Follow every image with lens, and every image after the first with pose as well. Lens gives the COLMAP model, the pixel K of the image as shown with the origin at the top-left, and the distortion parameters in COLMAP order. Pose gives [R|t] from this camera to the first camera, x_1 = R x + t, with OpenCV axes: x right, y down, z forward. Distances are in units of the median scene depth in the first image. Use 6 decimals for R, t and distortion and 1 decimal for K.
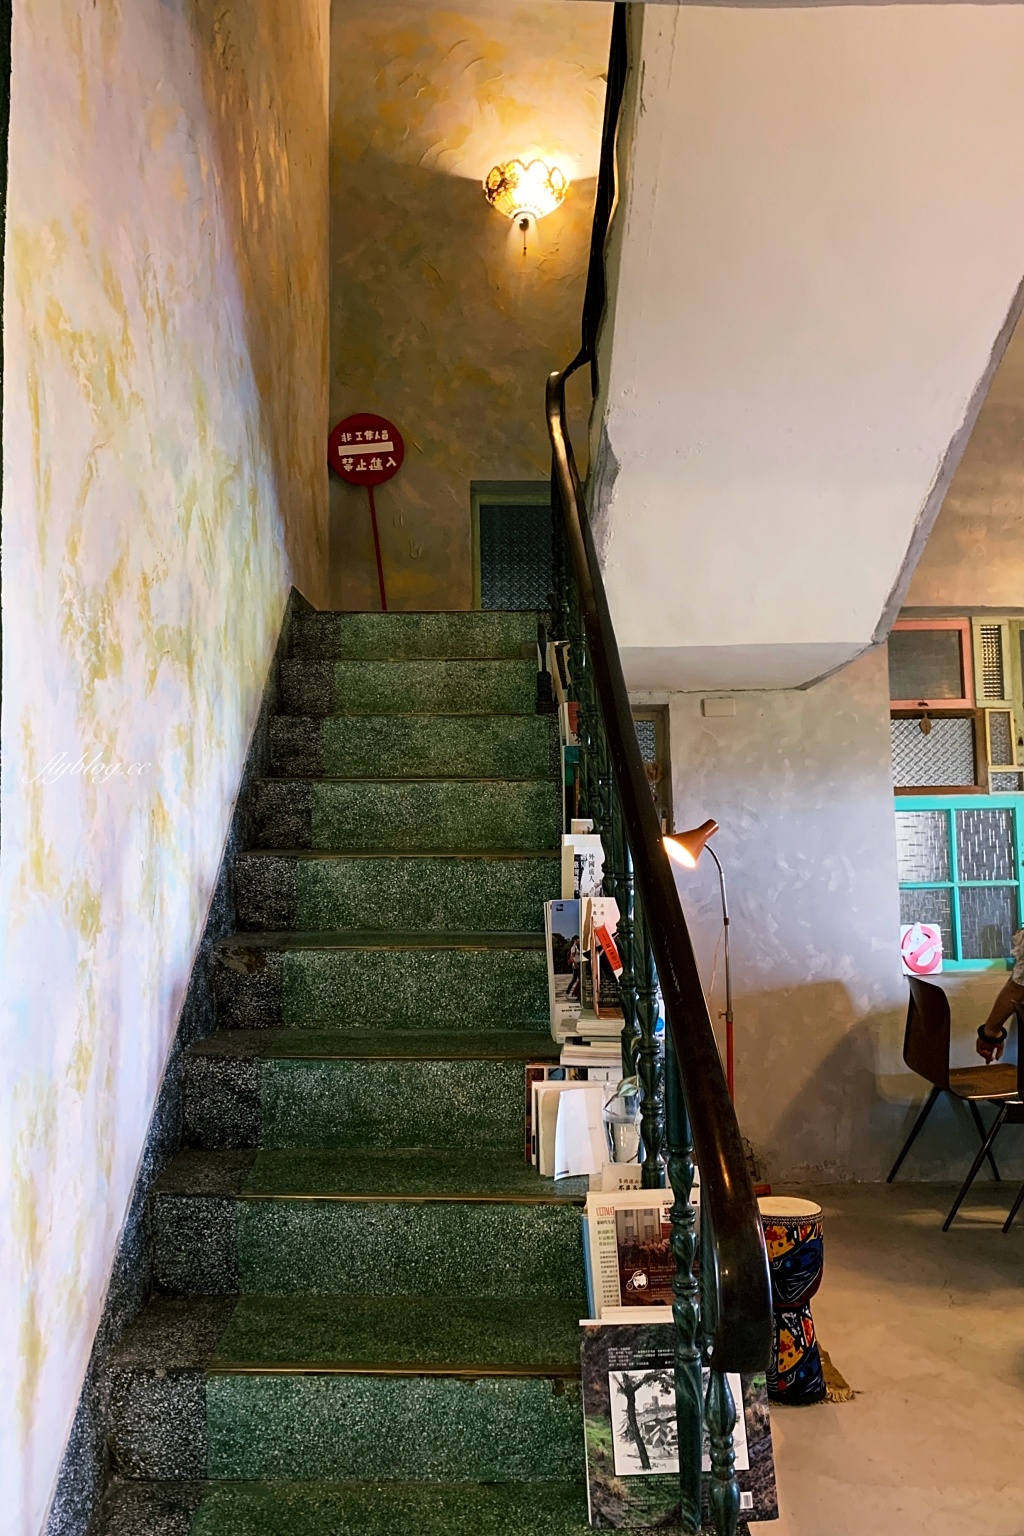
lens RADIAL K [[1182.0, 0, 512.0], [0, 1182.0, 768.0], [0, 0, 1]] dist [0.034782, -0.033602]
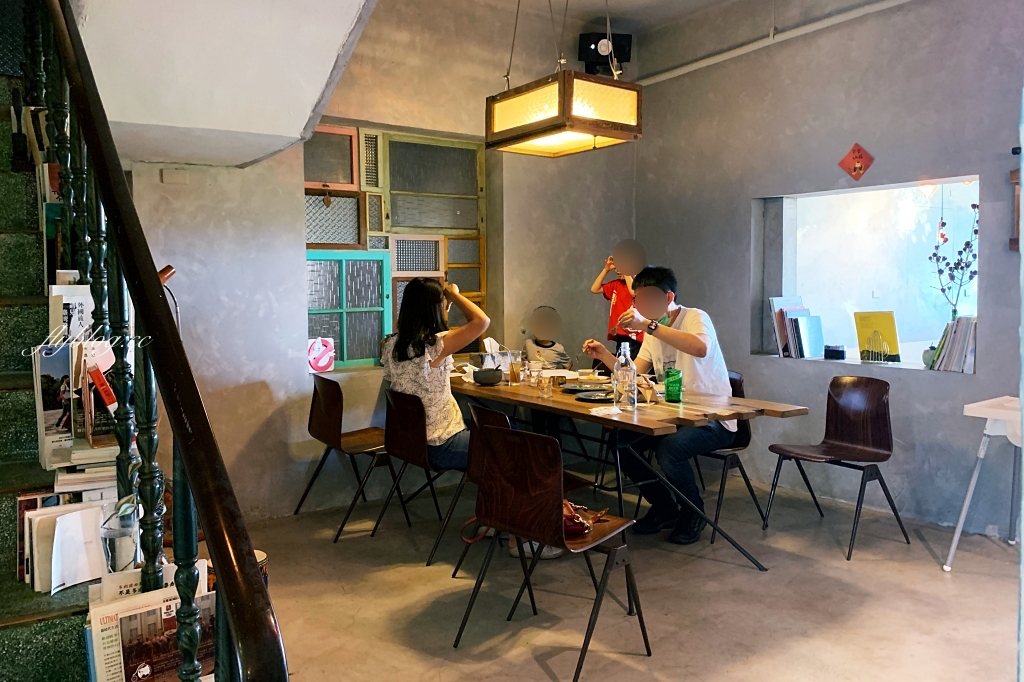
lens RADIAL K [[788.0, 0, 511.4], [0, 788.0, 309.3], [0, 0, 1]] dist [0.034782, -0.033602]
pose [[0.820729, -0.018287, 0.571024, -0.022774], [-0.044252, 0.994450, 0.095450, -0.009289], [-0.569601, -0.103608, 0.815365, 0.120416]]
